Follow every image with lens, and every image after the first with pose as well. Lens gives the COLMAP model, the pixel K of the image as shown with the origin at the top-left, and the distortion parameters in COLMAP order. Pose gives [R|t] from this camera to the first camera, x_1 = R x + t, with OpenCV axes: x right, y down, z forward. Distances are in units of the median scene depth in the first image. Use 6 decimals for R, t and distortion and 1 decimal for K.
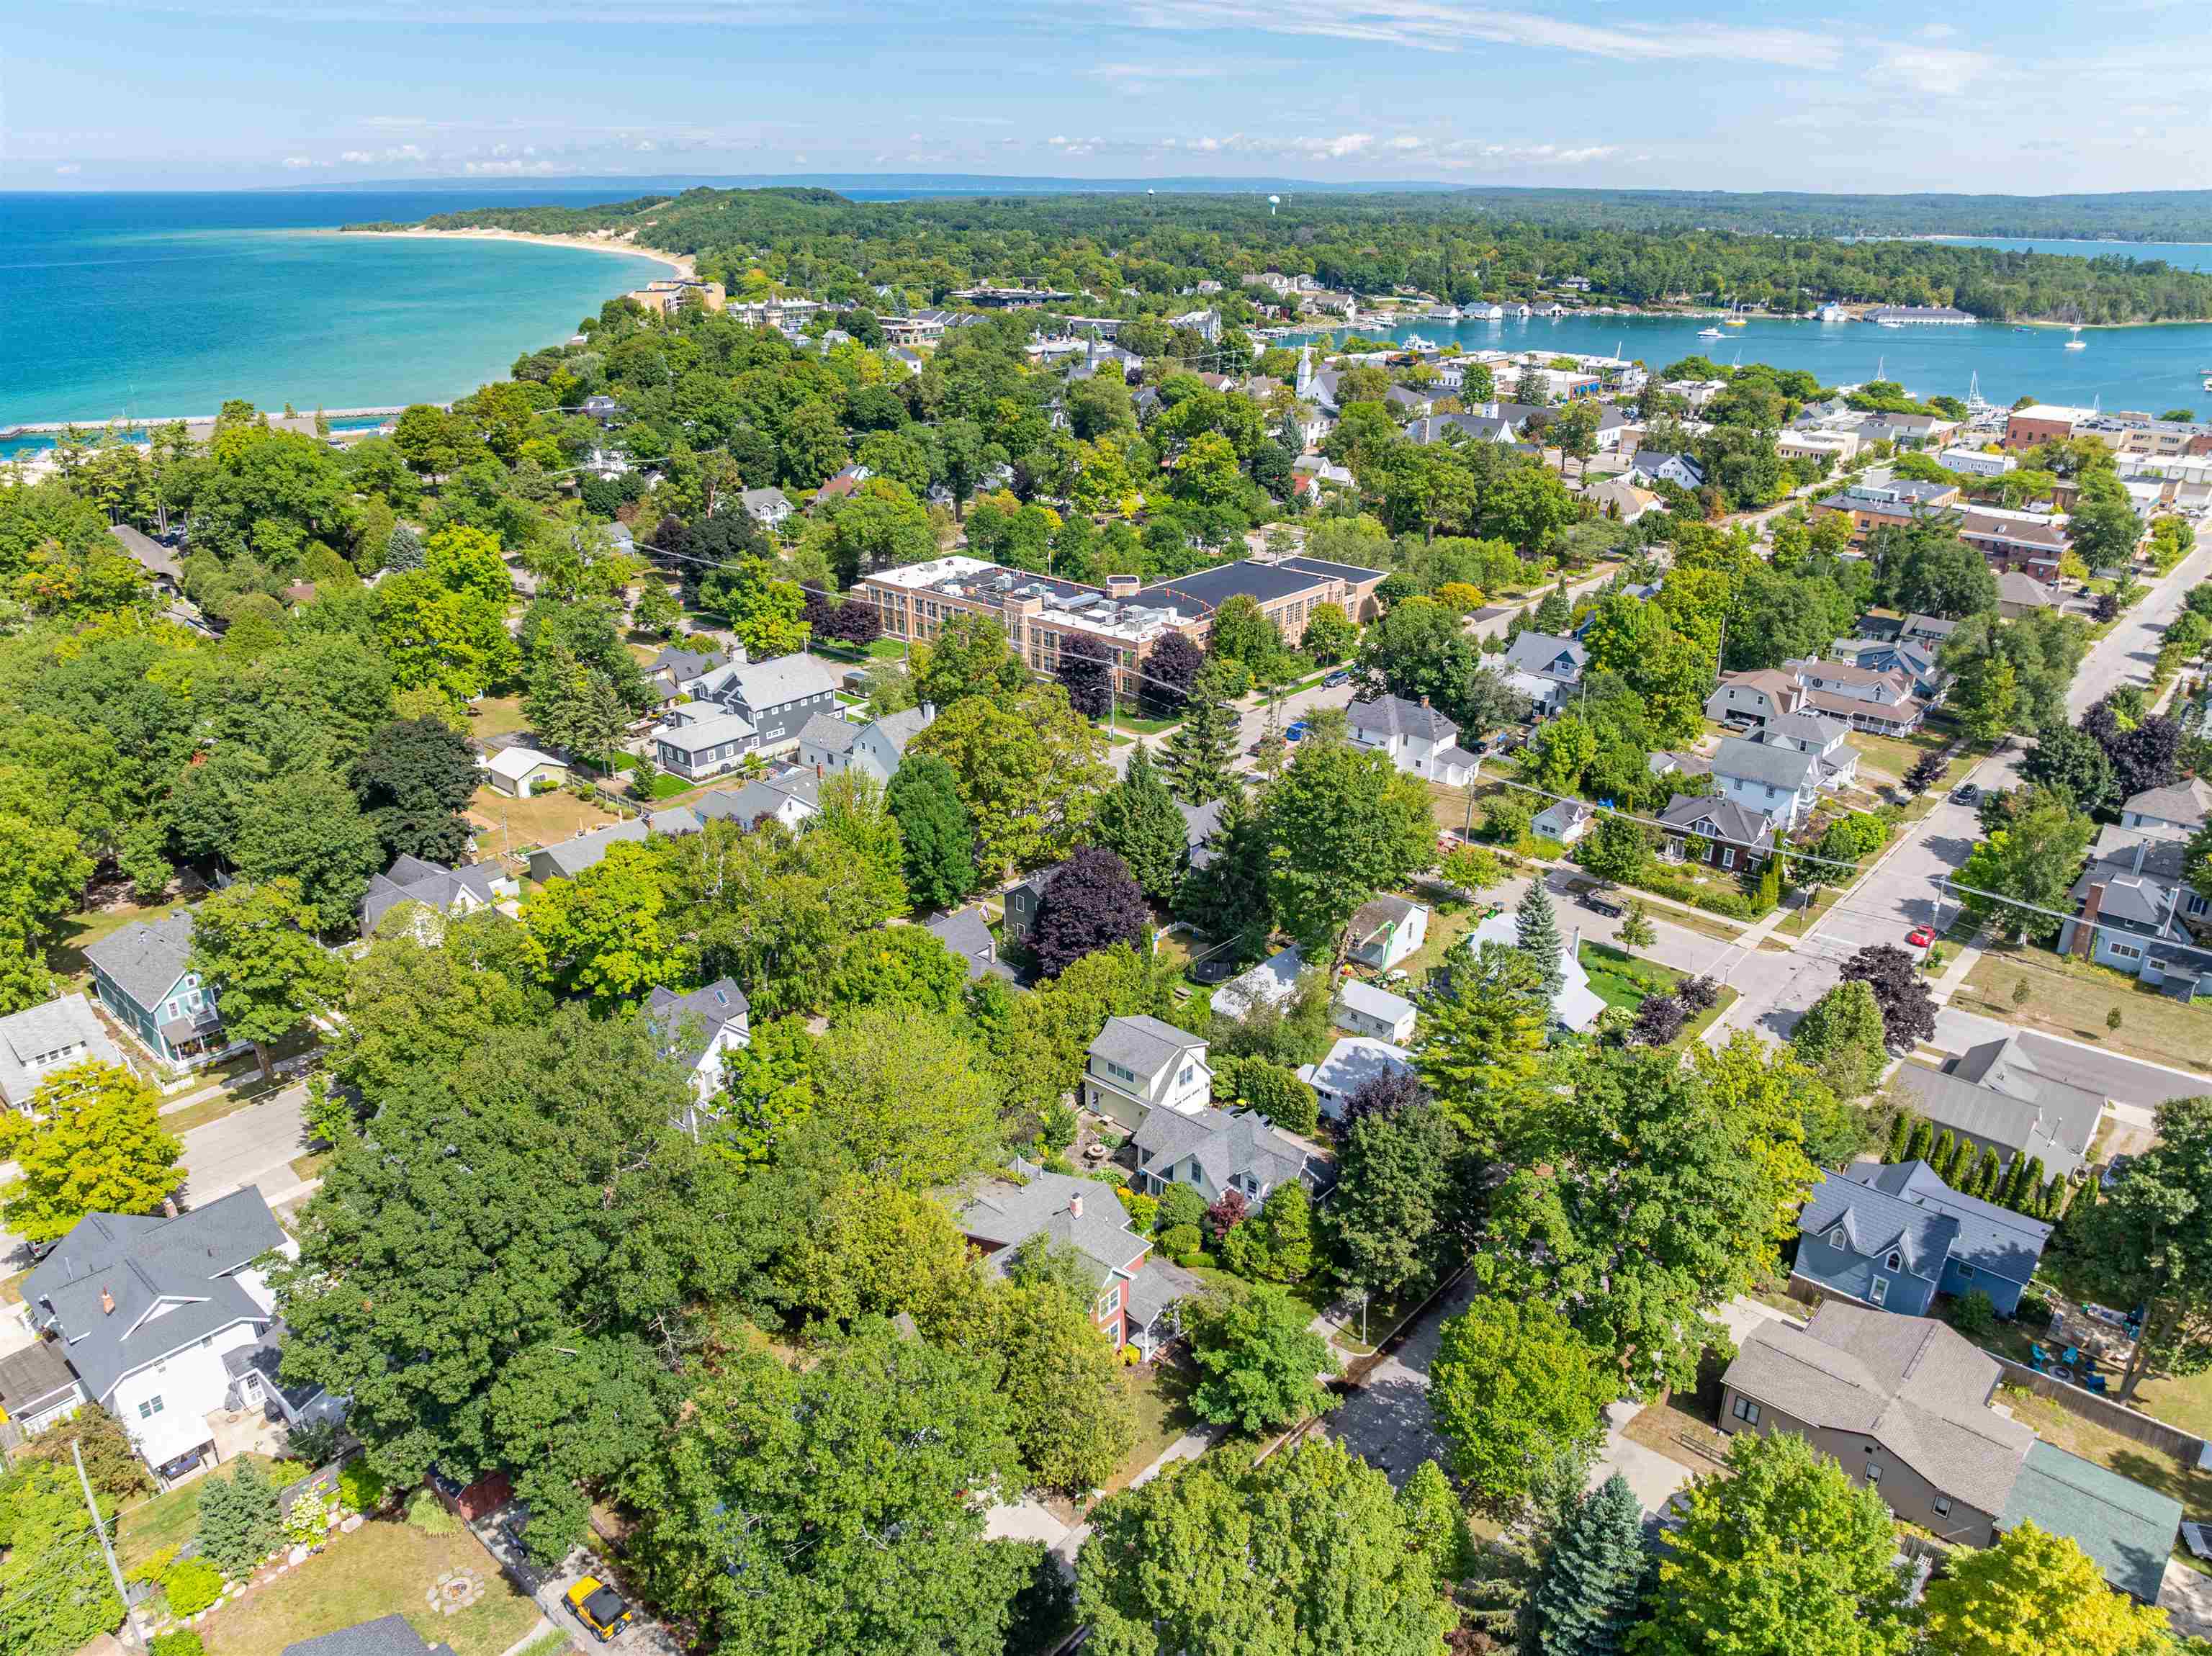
lens RADIAL K [[1566.9, 0, 1113.2], [0, 1566.9, 817.7], [0, 0, 1]] dist [-0.036928, 0.001676]
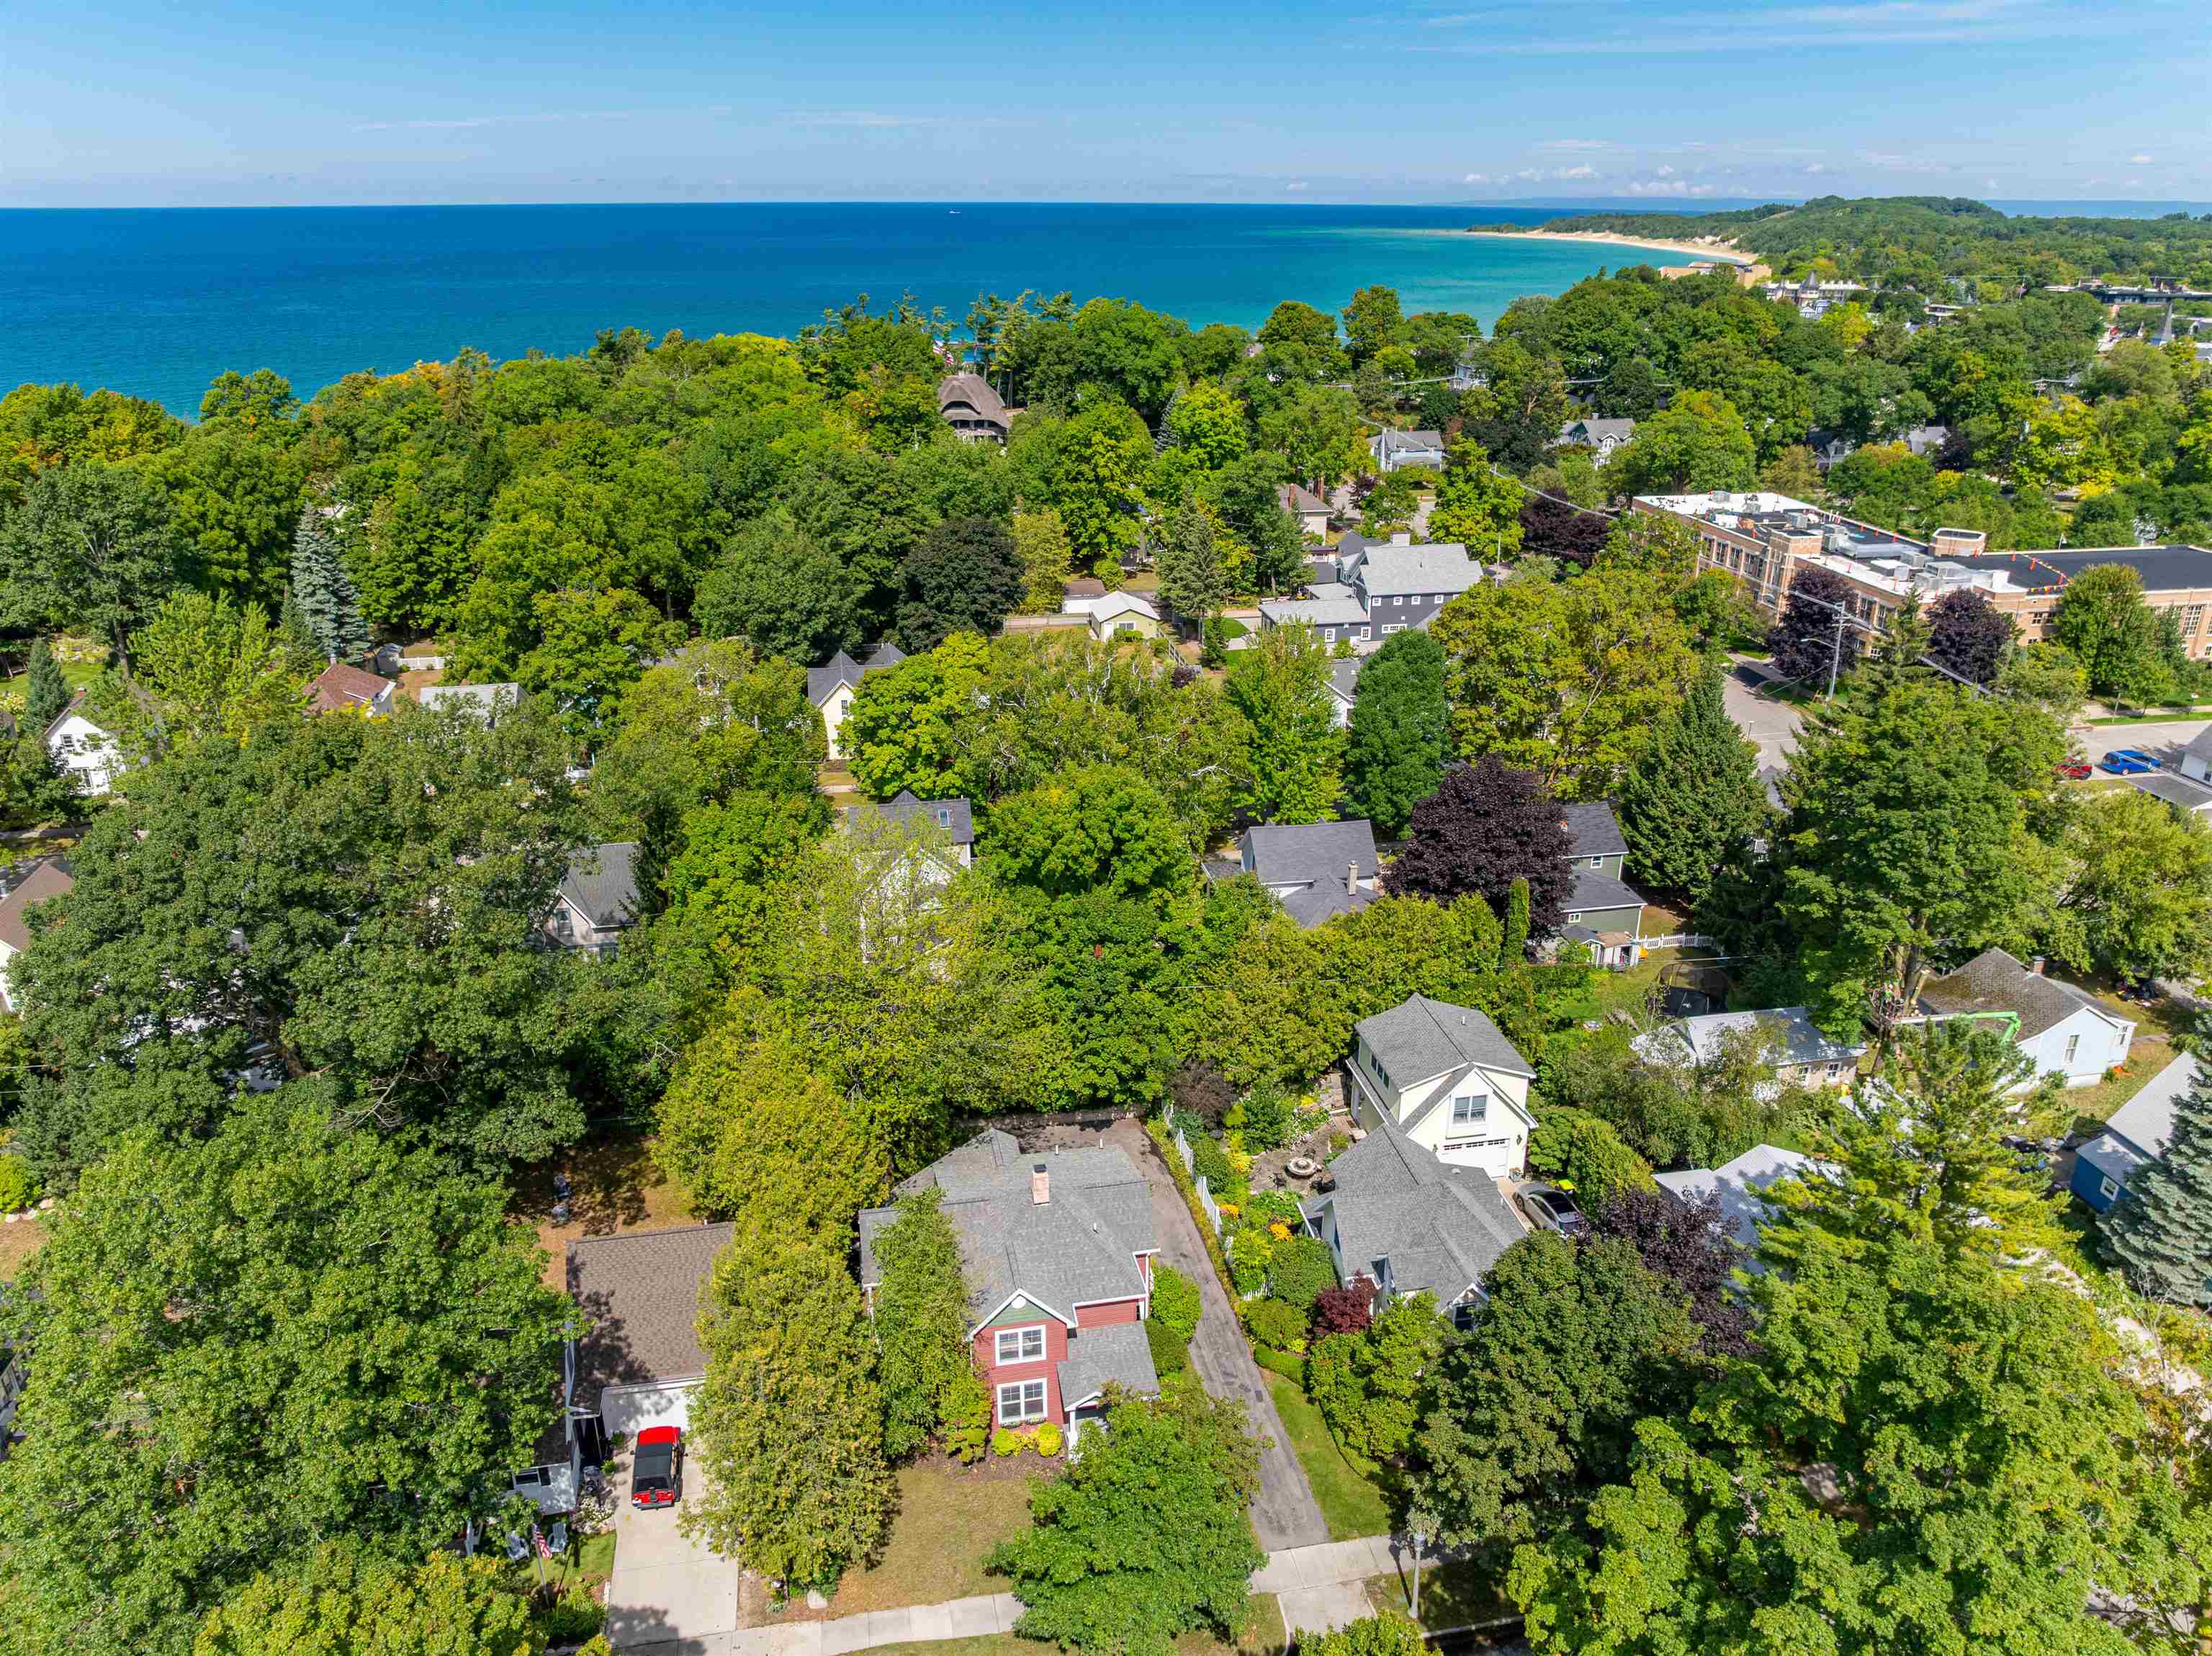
lens RADIAL K [[1568.3, 0, 1114.7], [0, 1568.3, 820.2], [0, 0, 1]] dist [-0.050062, 0.025646]
pose [[0.787896, 0.225370, -0.573086, 0.174714], [-0.231679, 0.970735, 0.063229, 0.028423], [0.570565, 0.082954, 0.817052, 0.249201]]
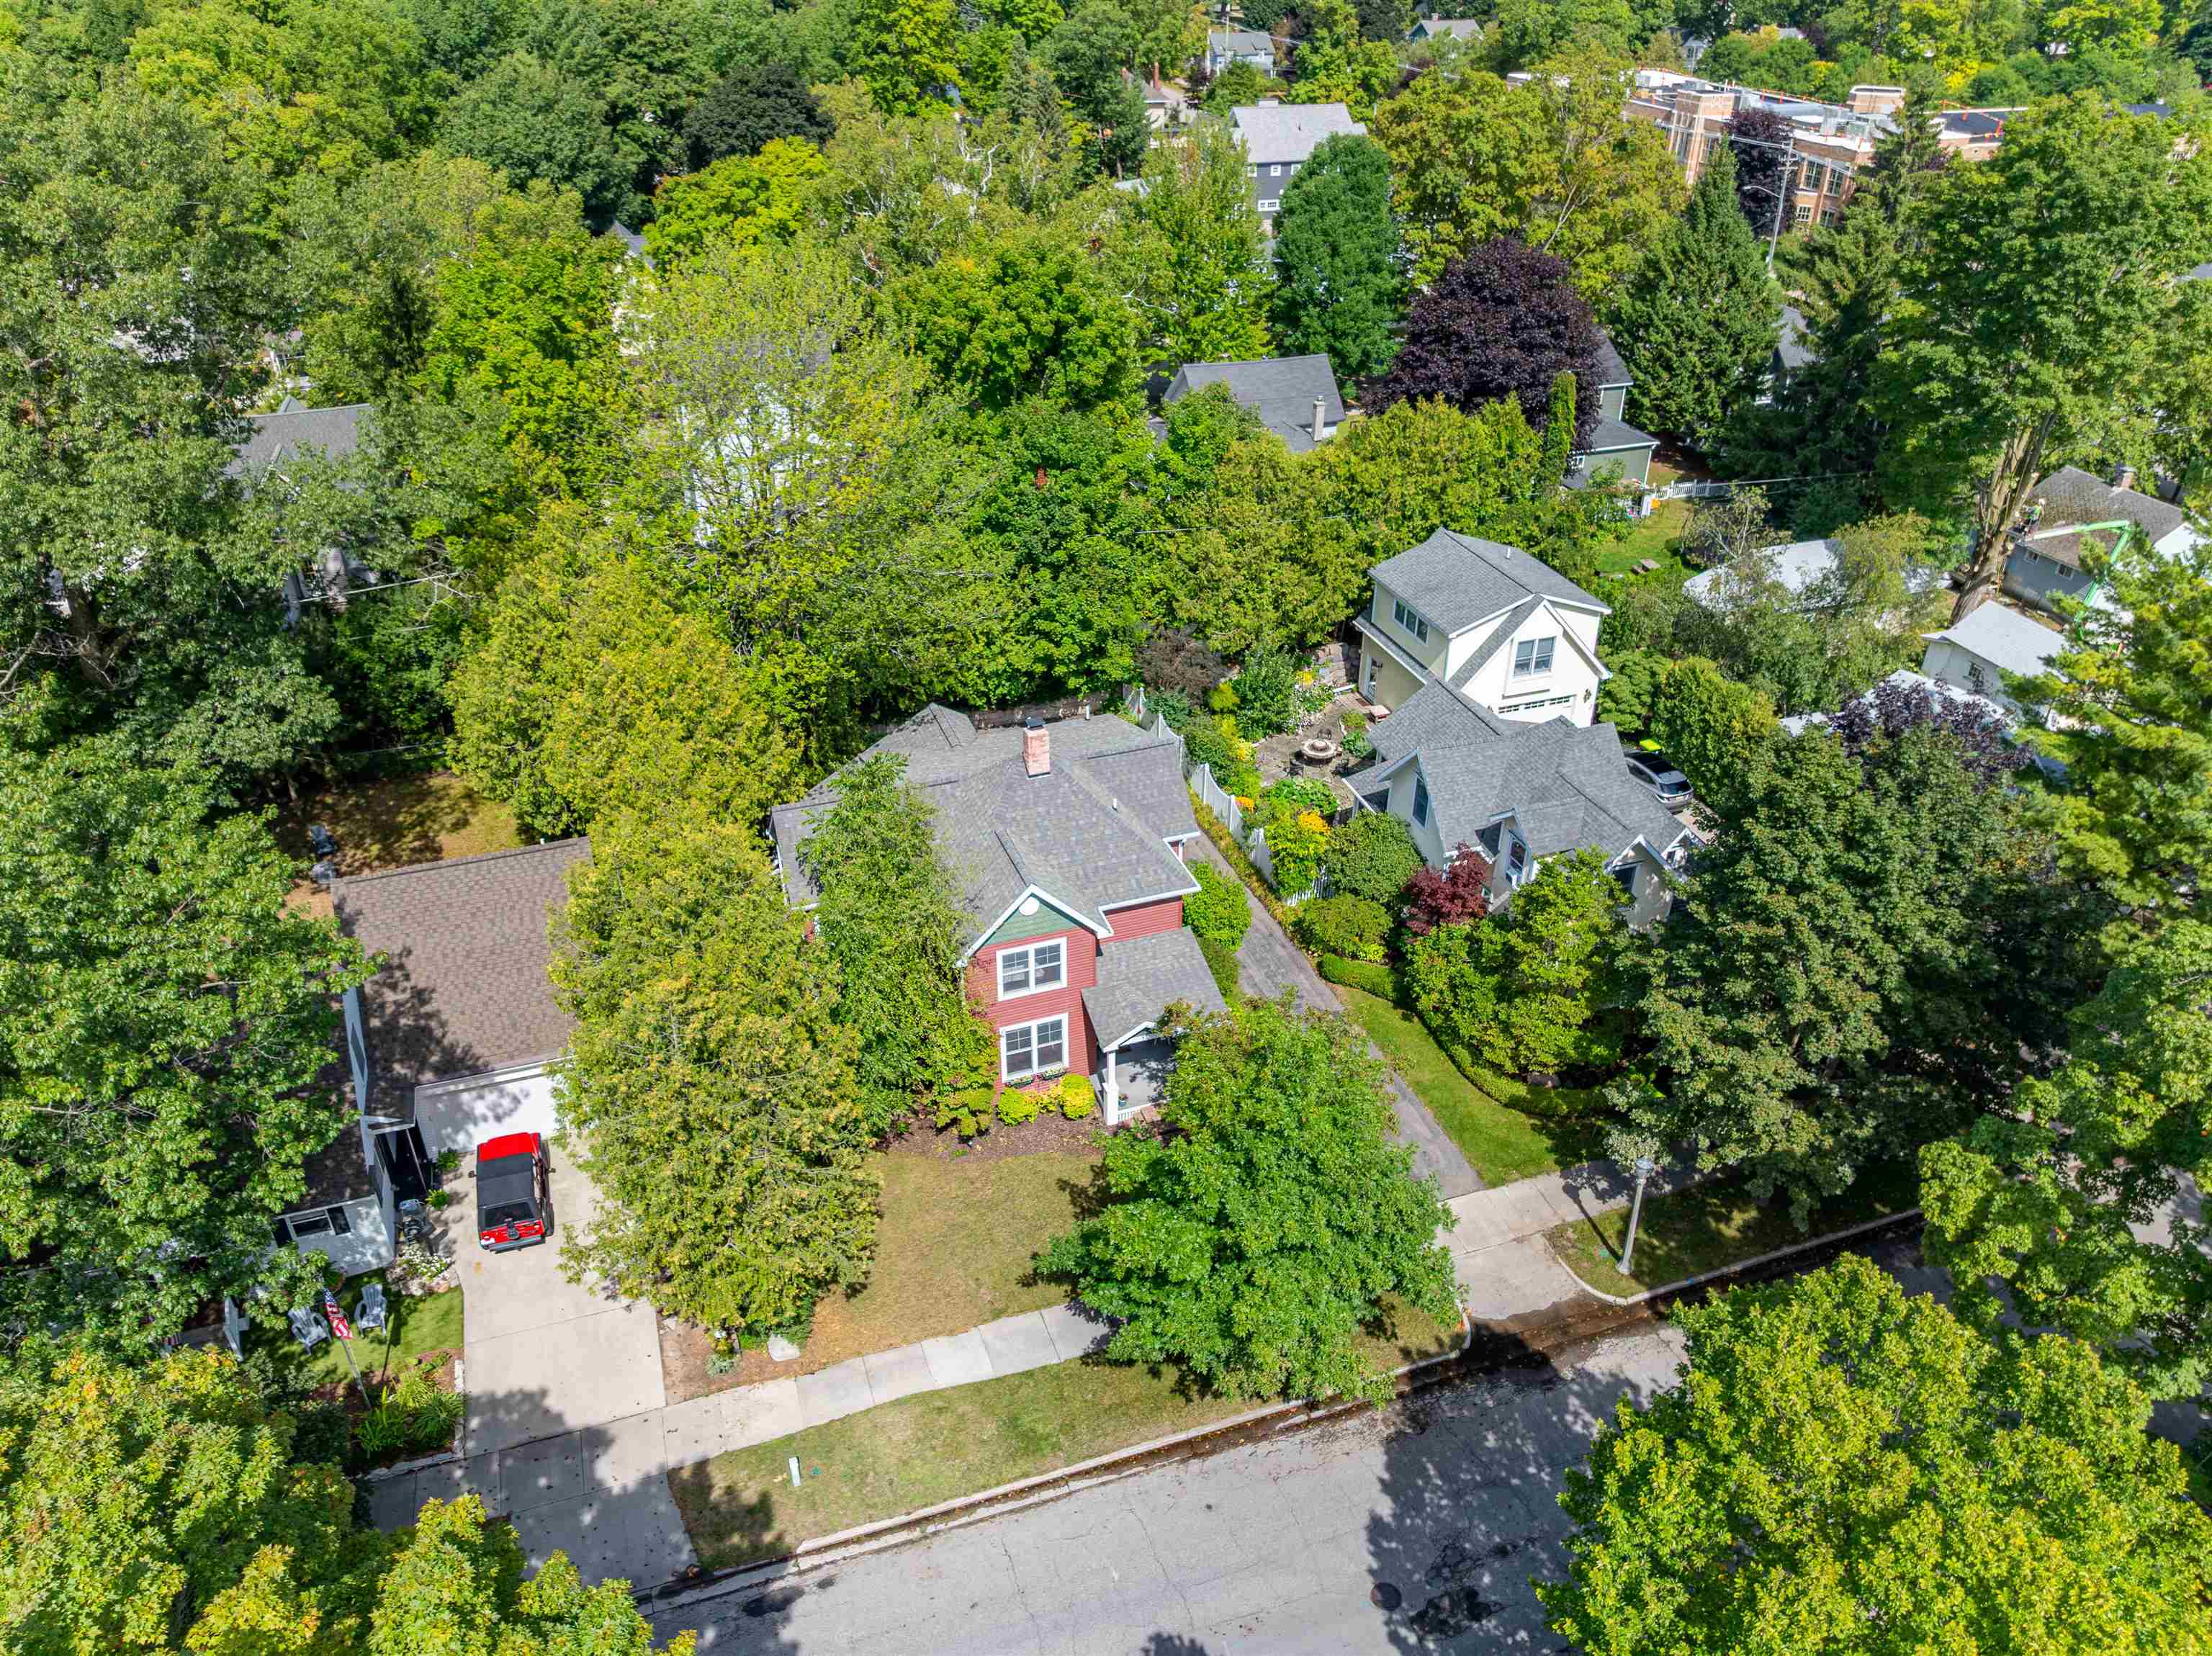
lens RADIAL K [[1562.1, 0, 1114.5], [0, 1562.1, 829.7], [0, 0, 1]] dist [-0.029853, -0.006404]
pose [[0.869736, 0.259378, -0.419859, 0.098512], [-0.186923, 0.960499, 0.206160, 0.090946], [0.456748, -0.100823, 0.883864, 0.319339]]
